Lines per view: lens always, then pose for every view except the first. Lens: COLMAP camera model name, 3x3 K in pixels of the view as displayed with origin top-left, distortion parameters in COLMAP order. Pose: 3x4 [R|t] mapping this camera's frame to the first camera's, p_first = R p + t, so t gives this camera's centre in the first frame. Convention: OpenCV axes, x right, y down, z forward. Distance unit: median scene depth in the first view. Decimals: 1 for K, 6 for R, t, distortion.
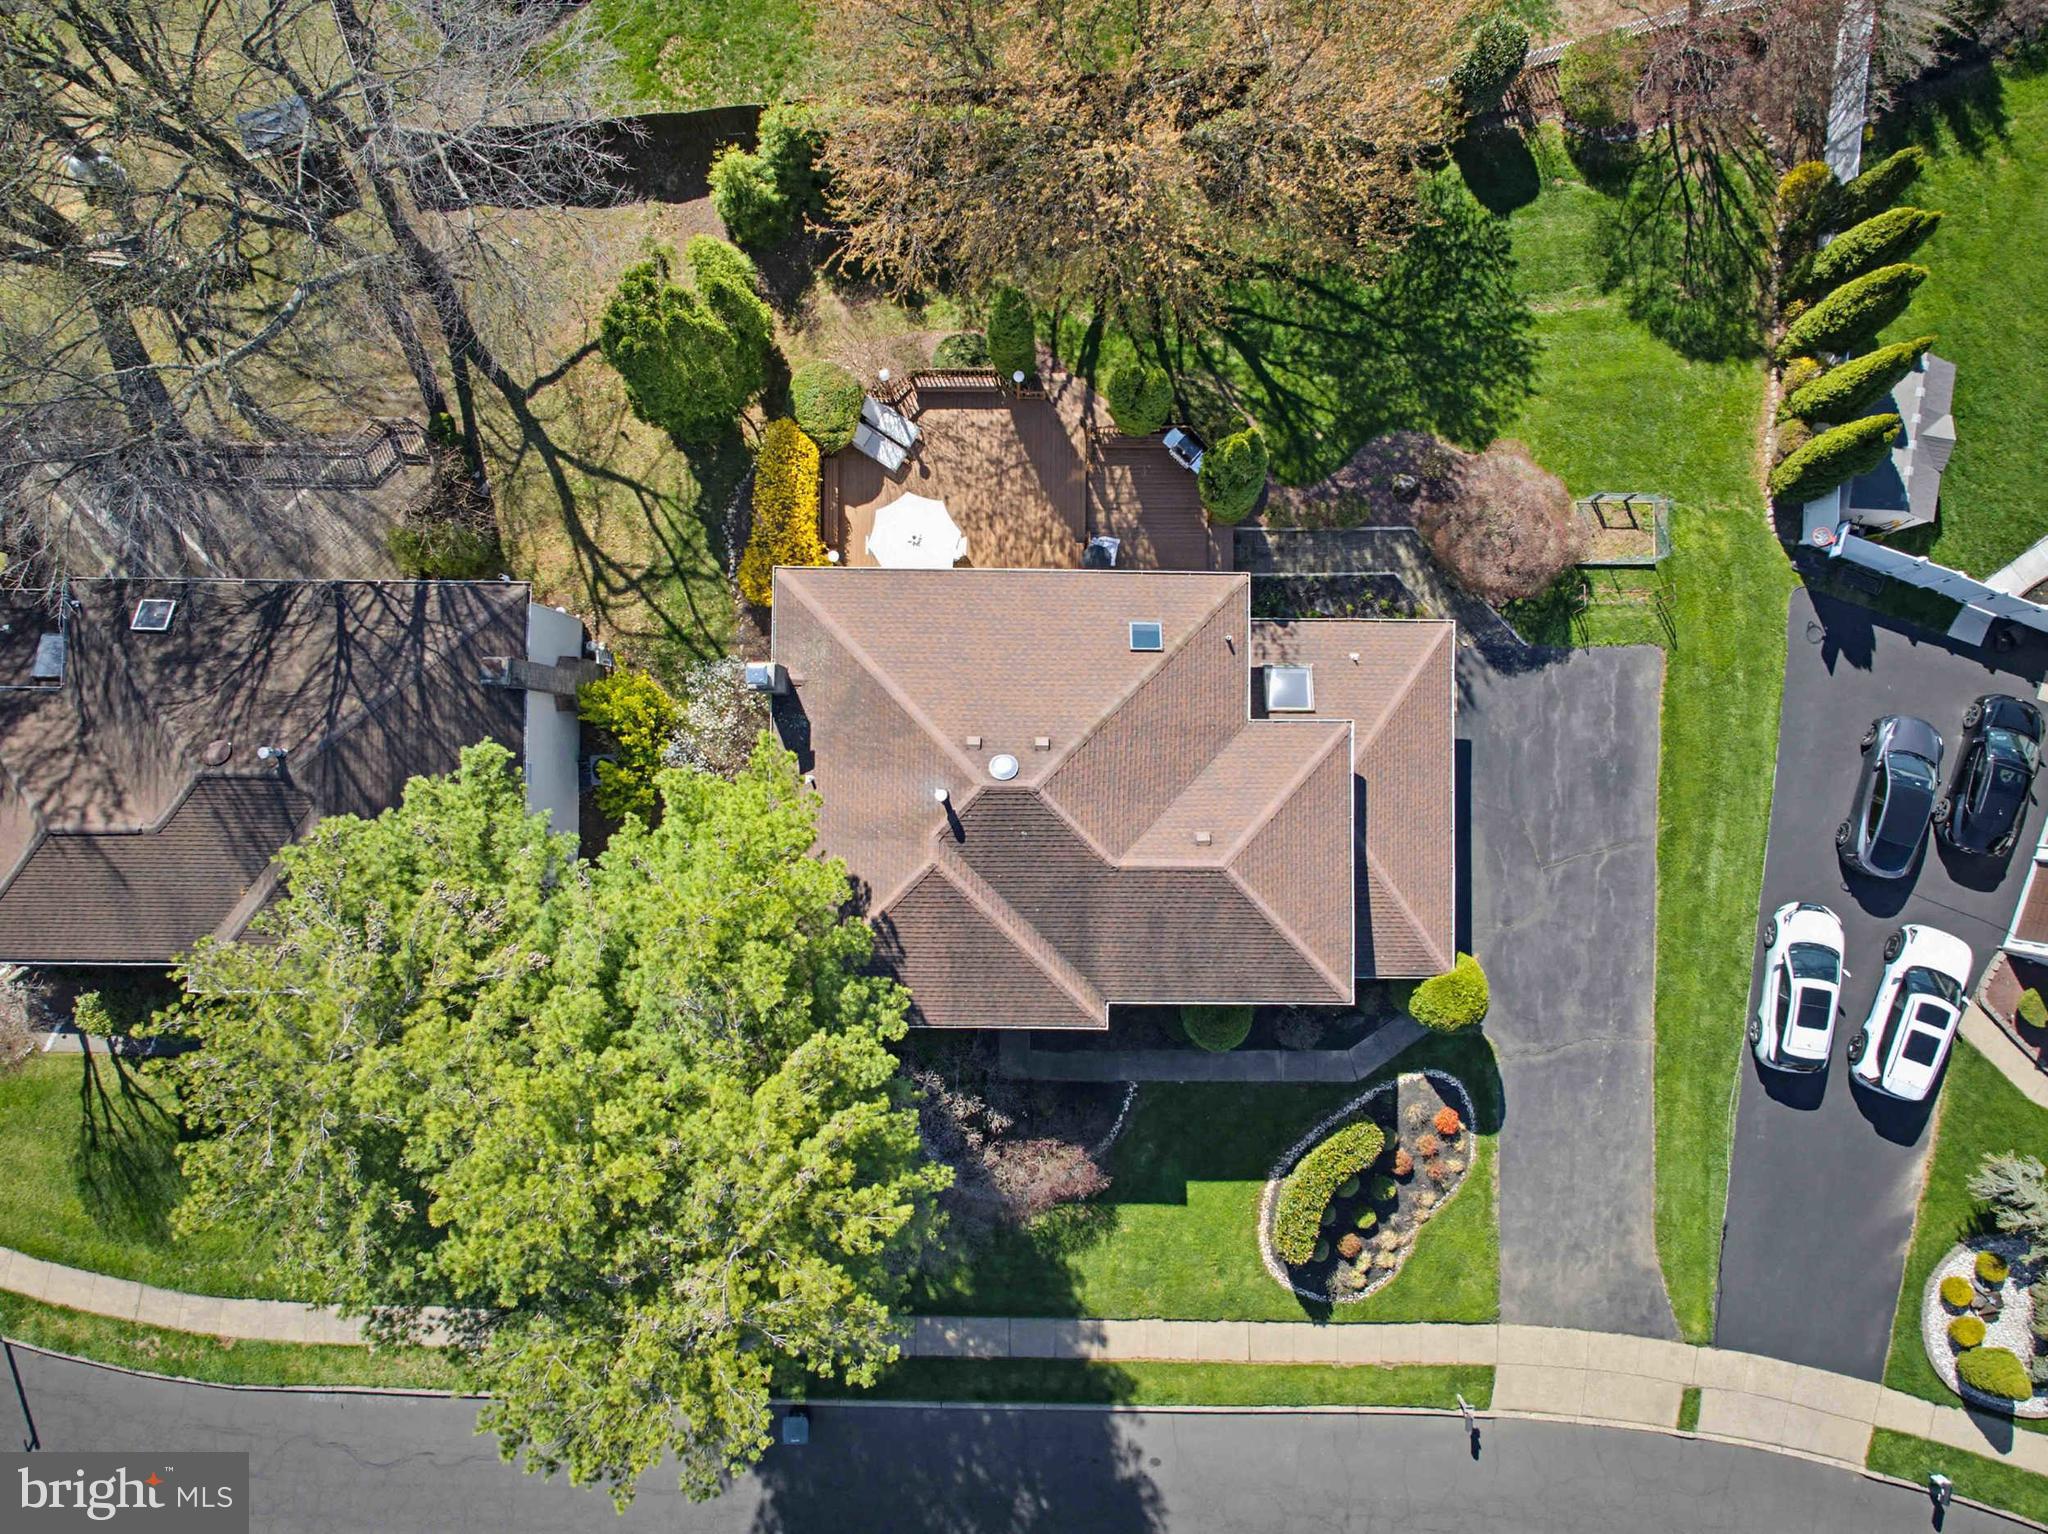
lens RADIAL K [[1409.7, 0, 1024.0], [0, 1409.7, 767.0], [0, 0, 1]] dist [0.007077, 0.001700]
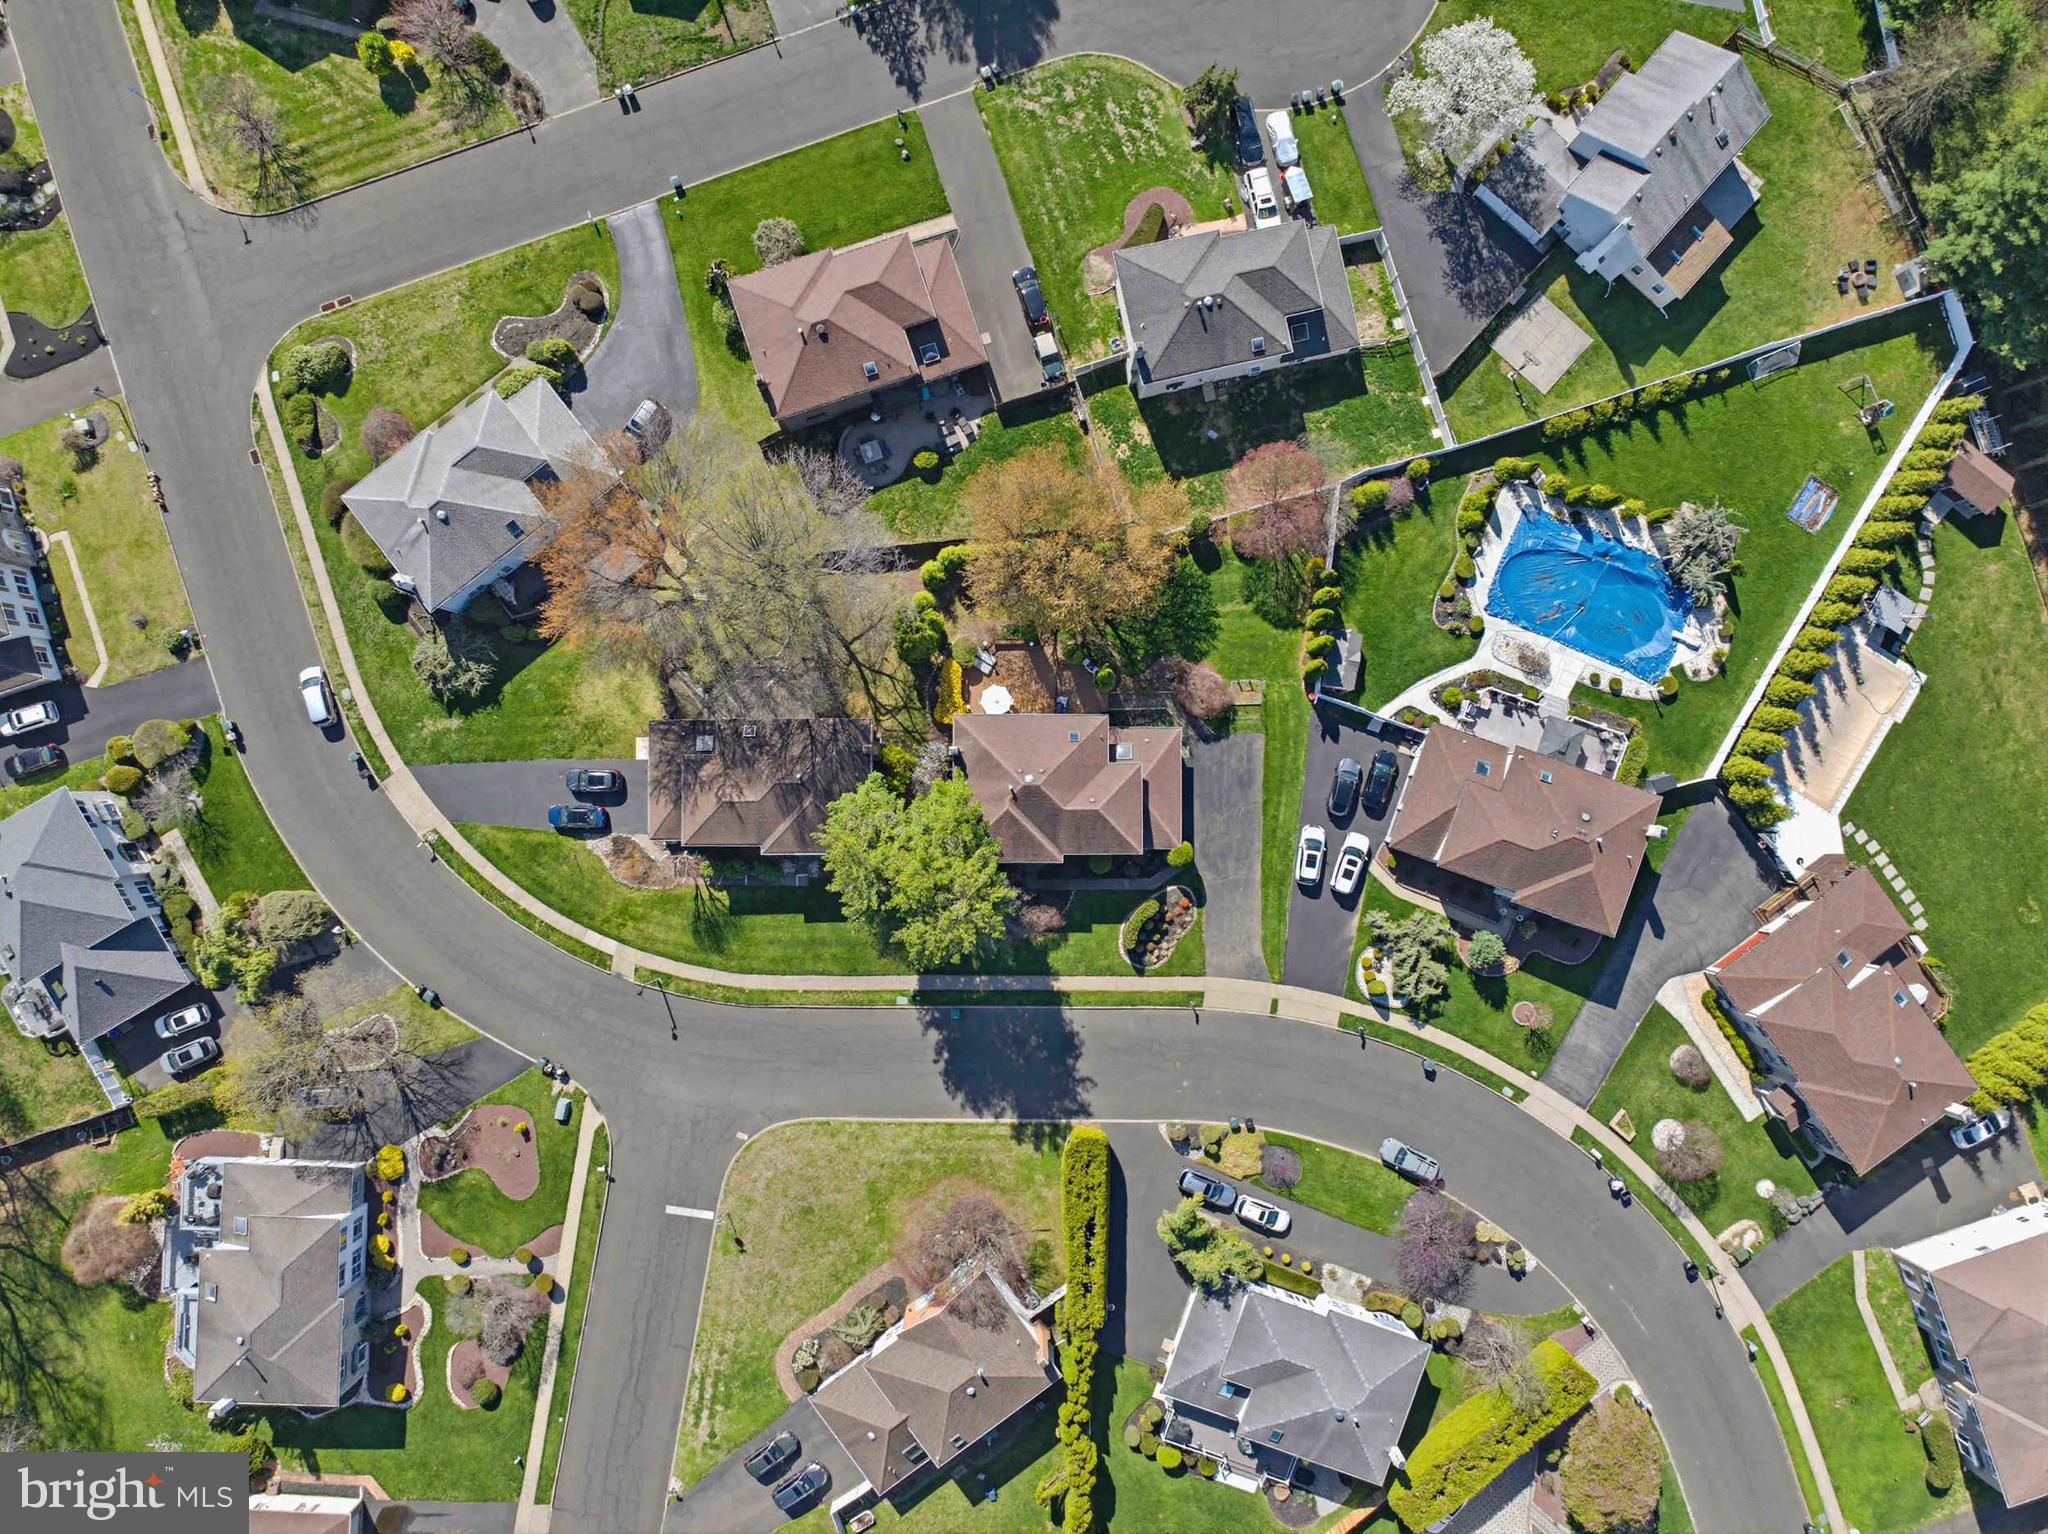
lens RADIAL K [[1409.7, 0, 1024.0], [0, 1409.7, 767.0], [0, 0, 1]] dist [0.007077, 0.001700]
pose [[0.999965, -0.008149, 0.001824, -0.025392], [0.008171, 0.999890, -0.012380, 0.011173], [-0.001723, 0.012395, 0.999922, -1.813320]]
